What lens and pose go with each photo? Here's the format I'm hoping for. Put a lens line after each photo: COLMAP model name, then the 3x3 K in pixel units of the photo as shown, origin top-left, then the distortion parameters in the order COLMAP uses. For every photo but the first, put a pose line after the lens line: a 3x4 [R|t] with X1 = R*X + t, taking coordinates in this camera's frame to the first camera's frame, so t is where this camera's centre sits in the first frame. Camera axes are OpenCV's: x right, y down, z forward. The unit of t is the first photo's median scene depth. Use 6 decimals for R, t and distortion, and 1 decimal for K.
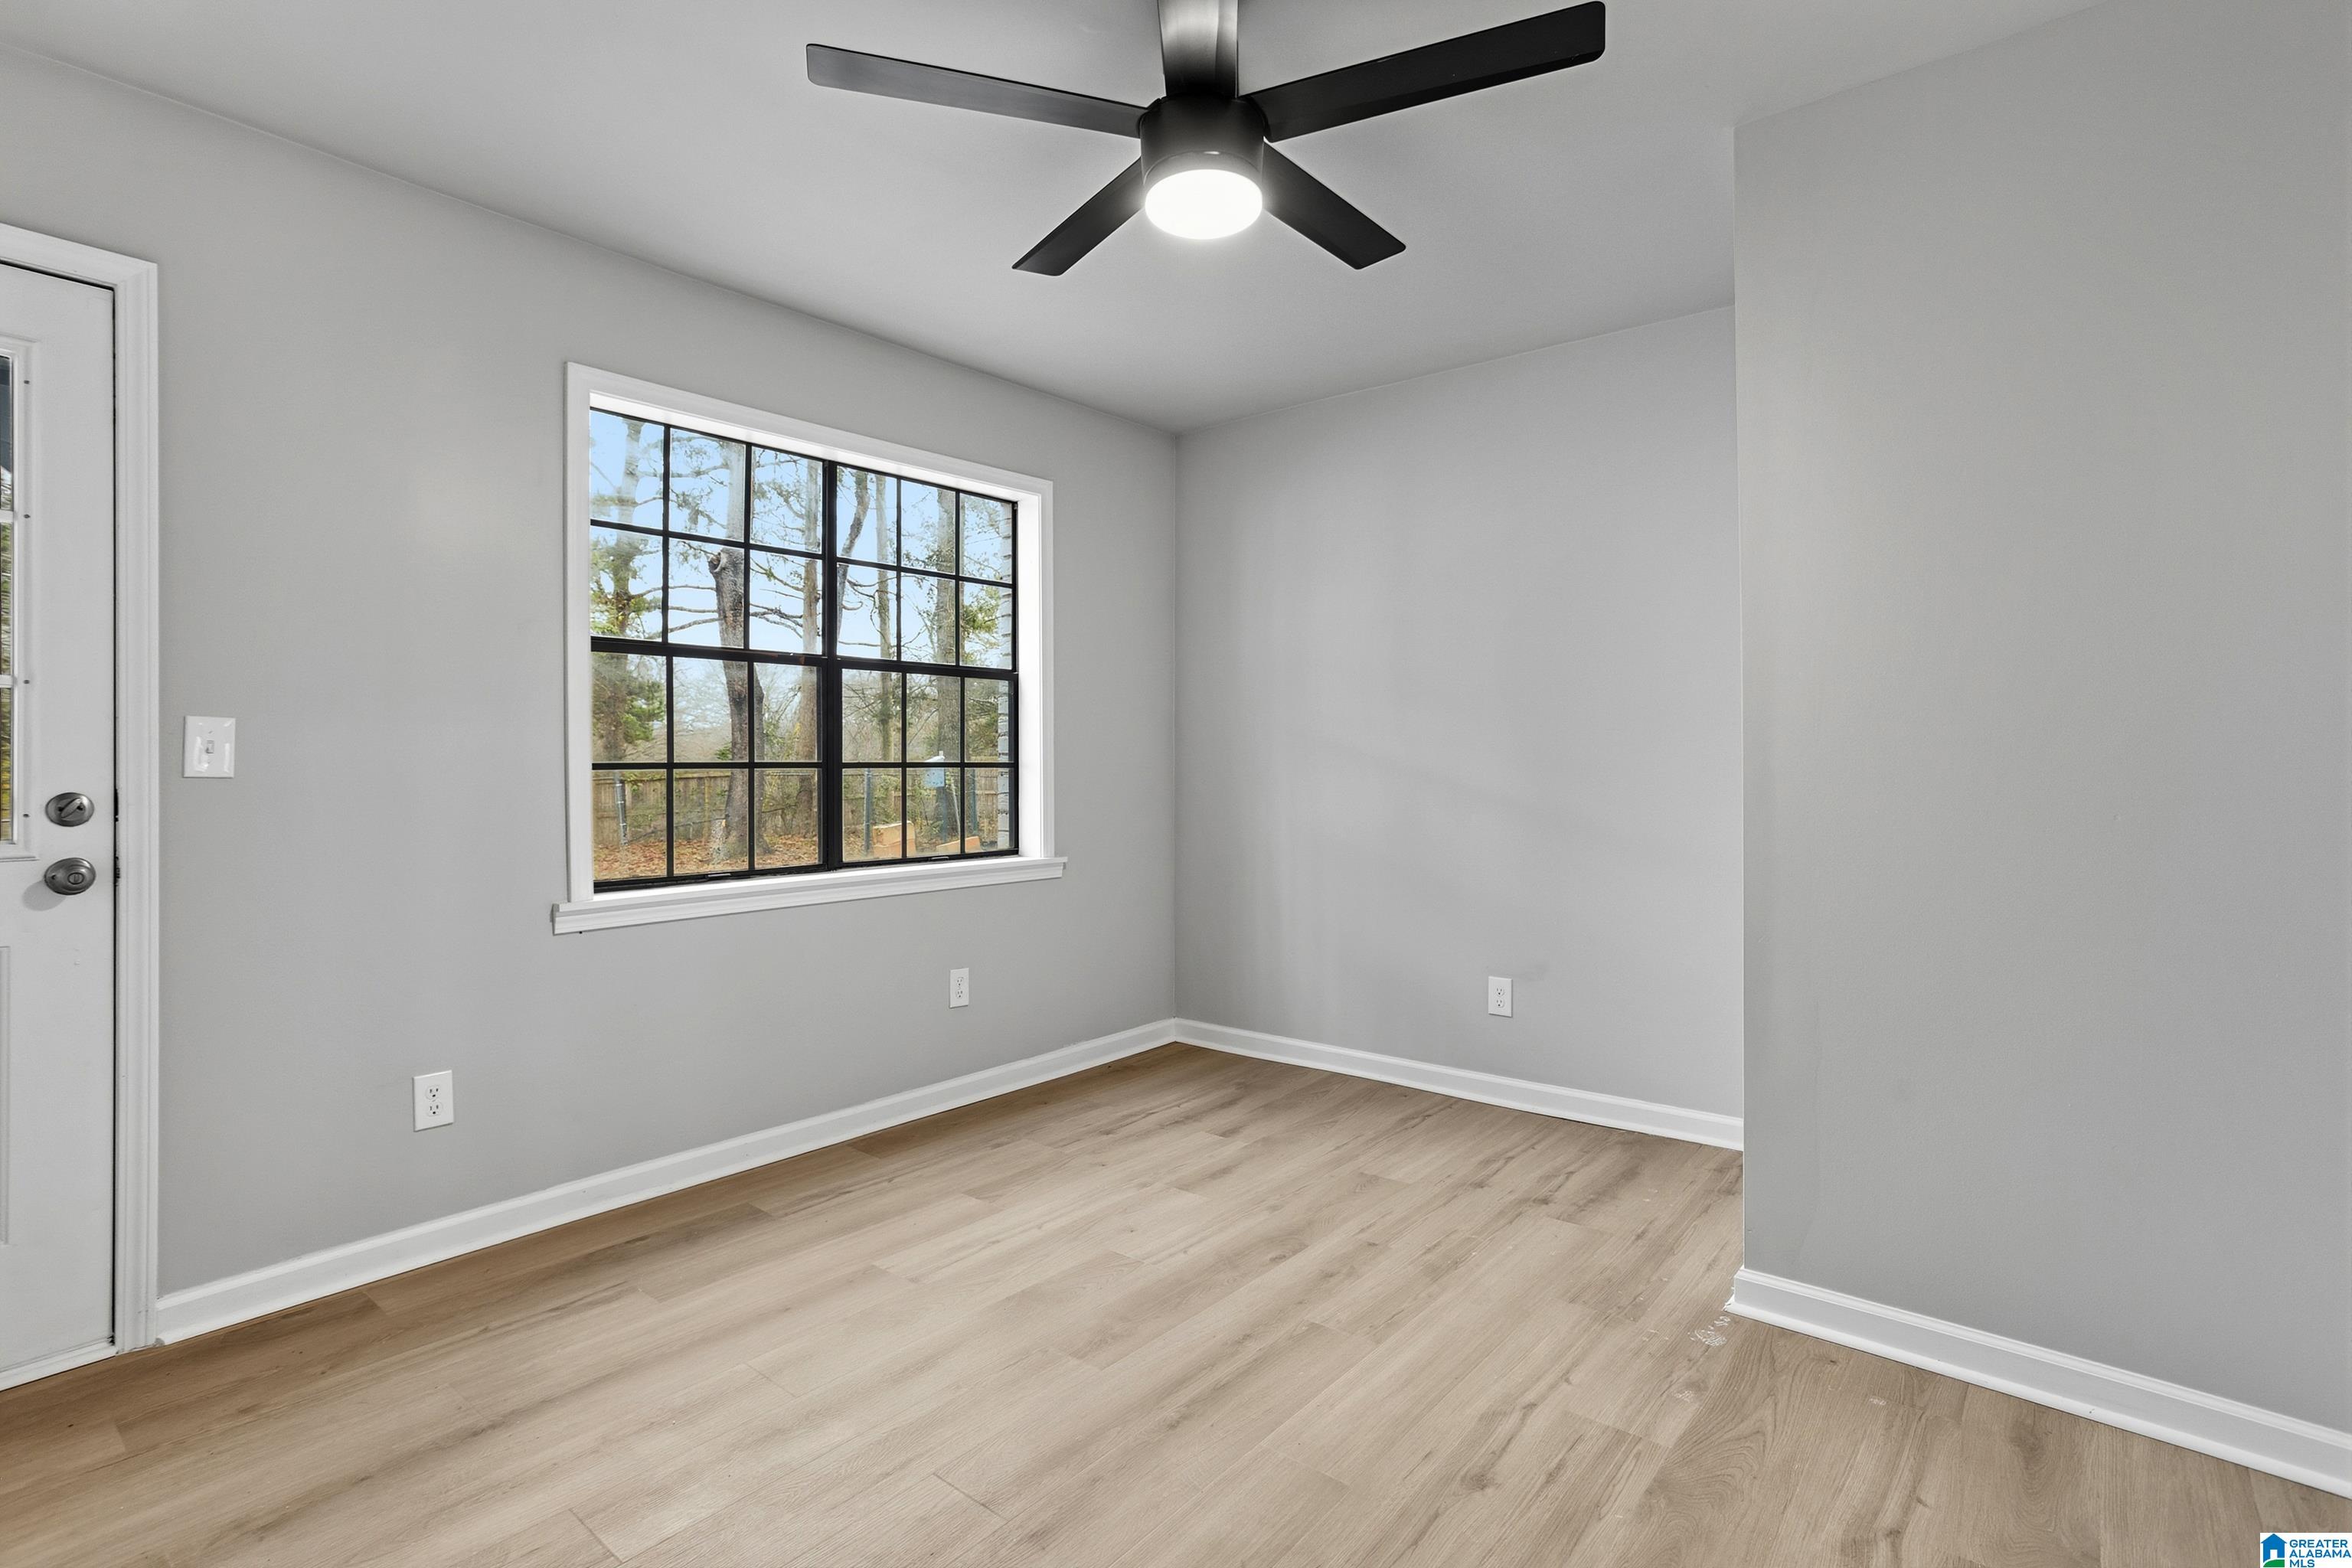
lens RADIAL K [[1146.4, 0, 1162.8], [0, 1146.4, 762.5], [0, 0, 1]] dist [-0.047202, 0.033173]
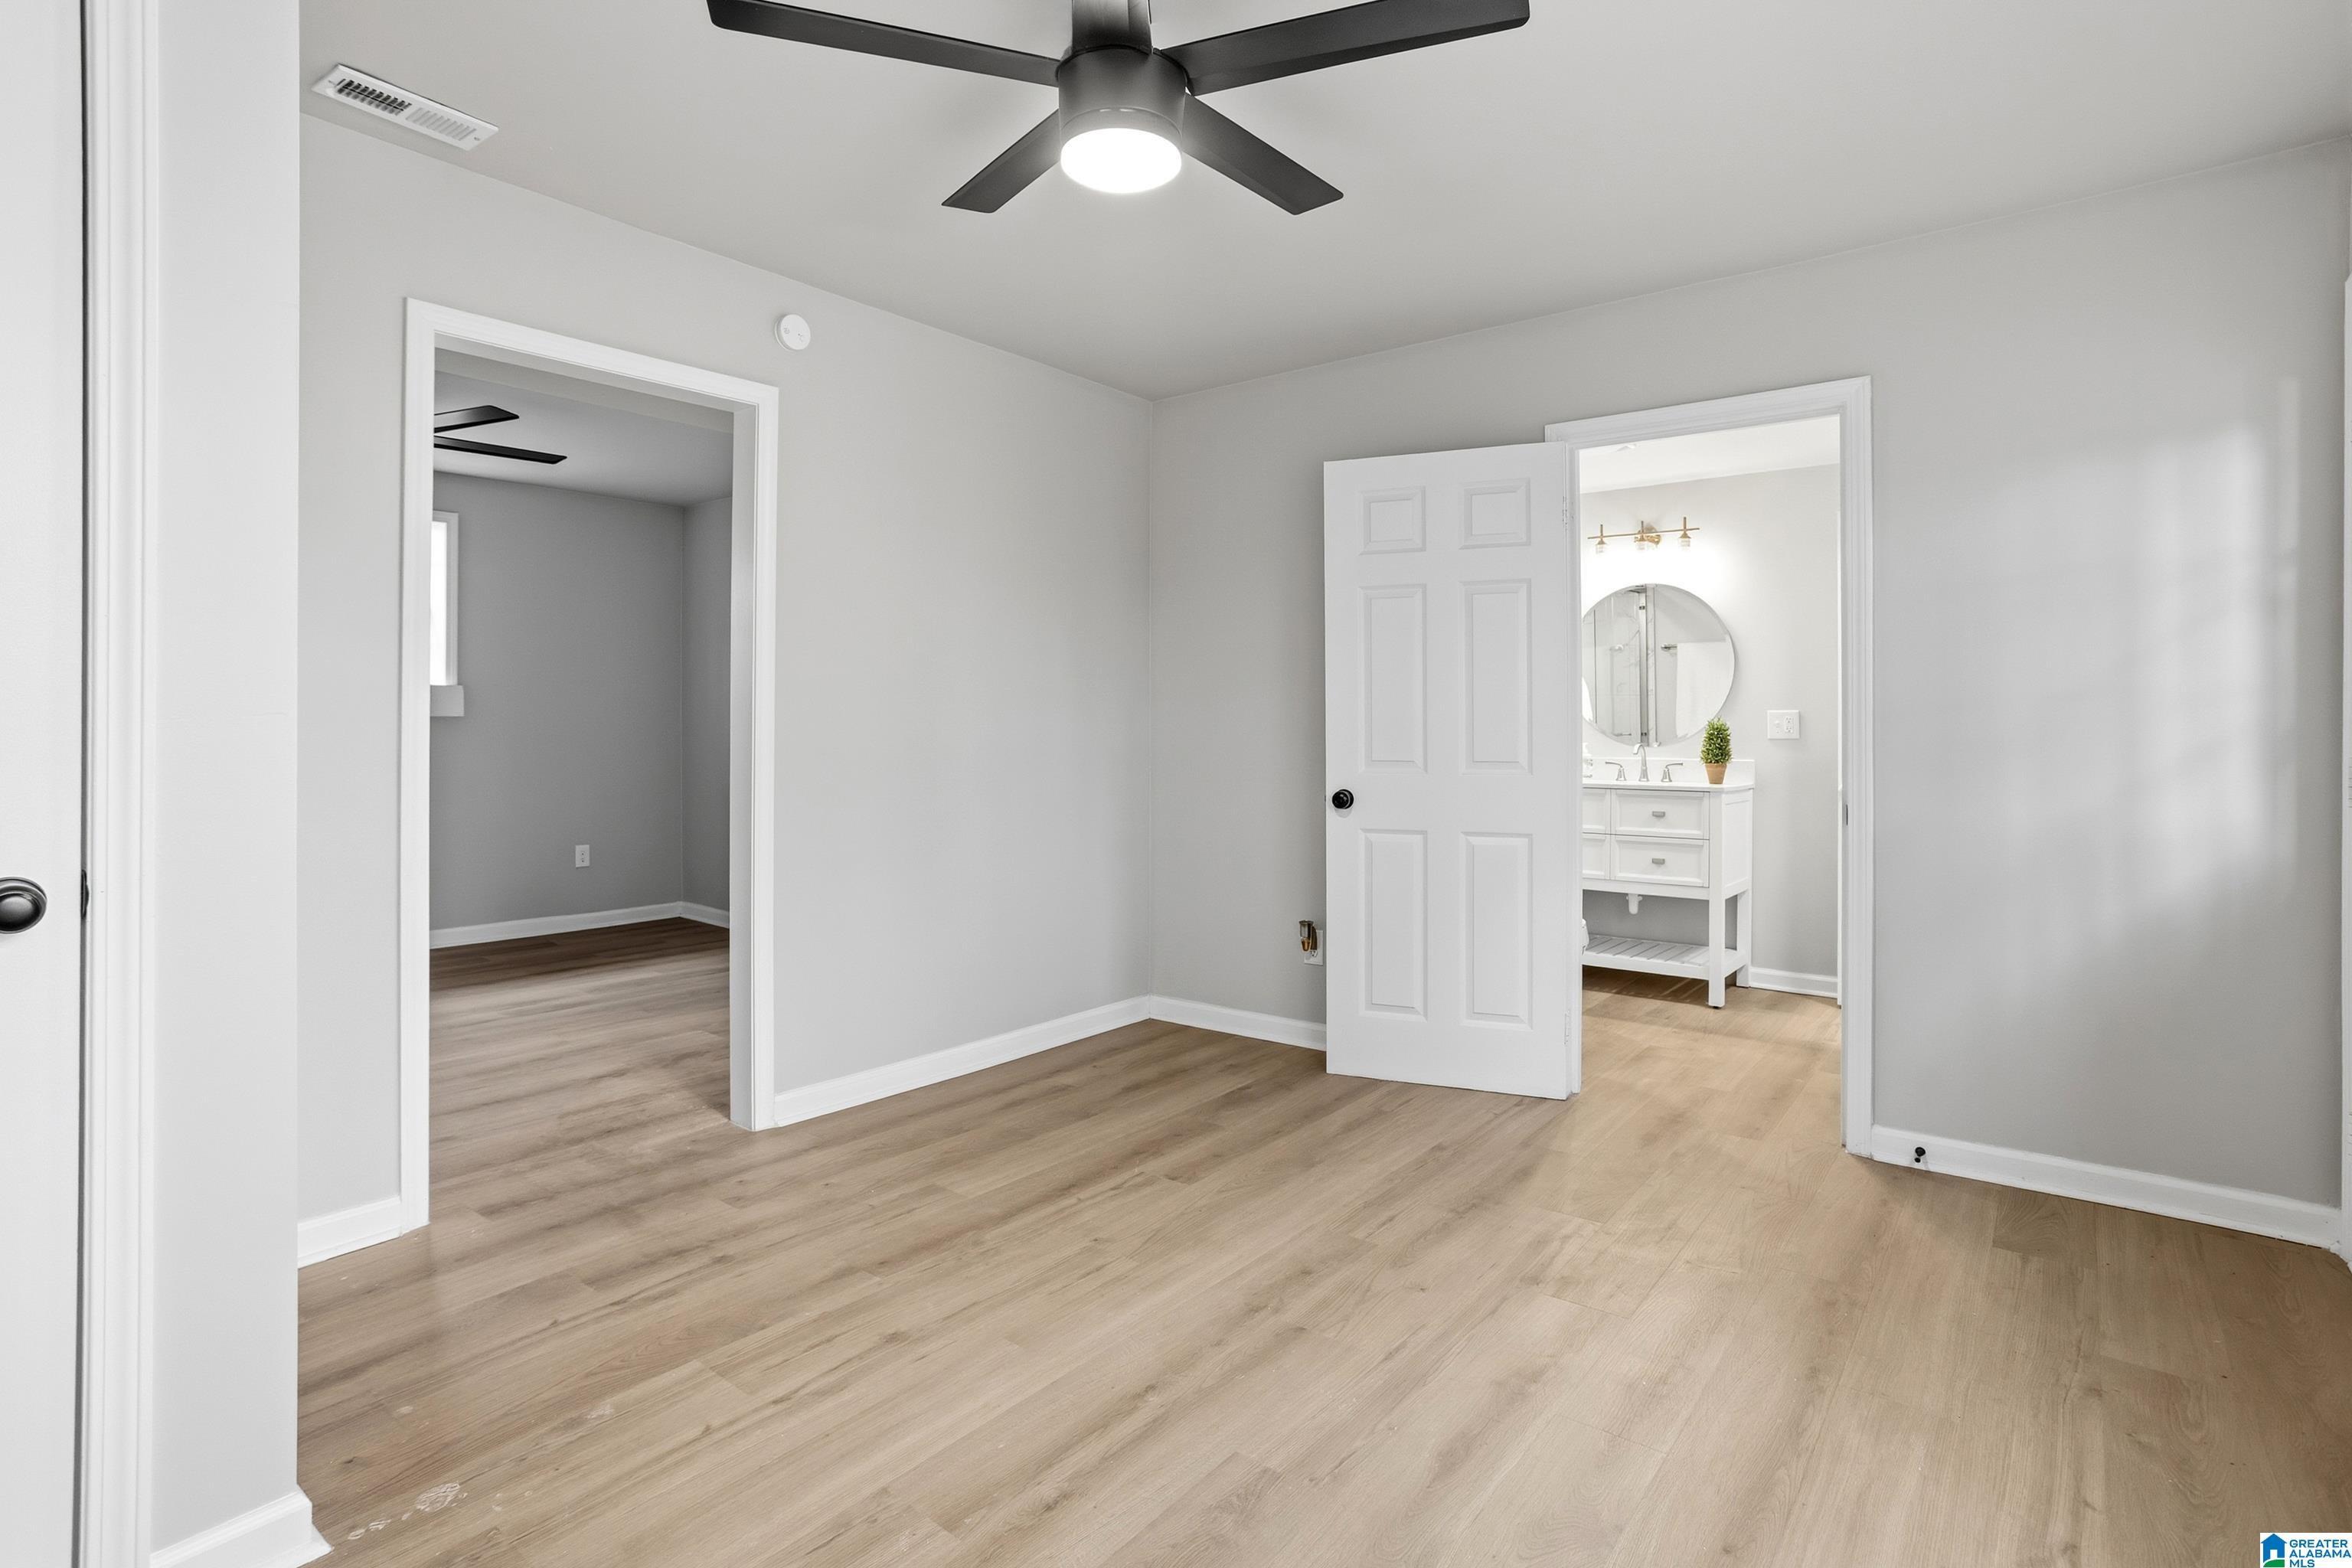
lens RADIAL K [[1146.4, 0, 1162.8], [0, 1146.4, 762.5], [0, 0, 1]] dist [-0.047202, 0.033173]
pose [[-0.999925, 0.000792, -0.012221, 0.011013], [0.000406, 0.999501, 0.031581, -0.004151], [0.012240, 0.031574, -0.999426, 1.935332]]
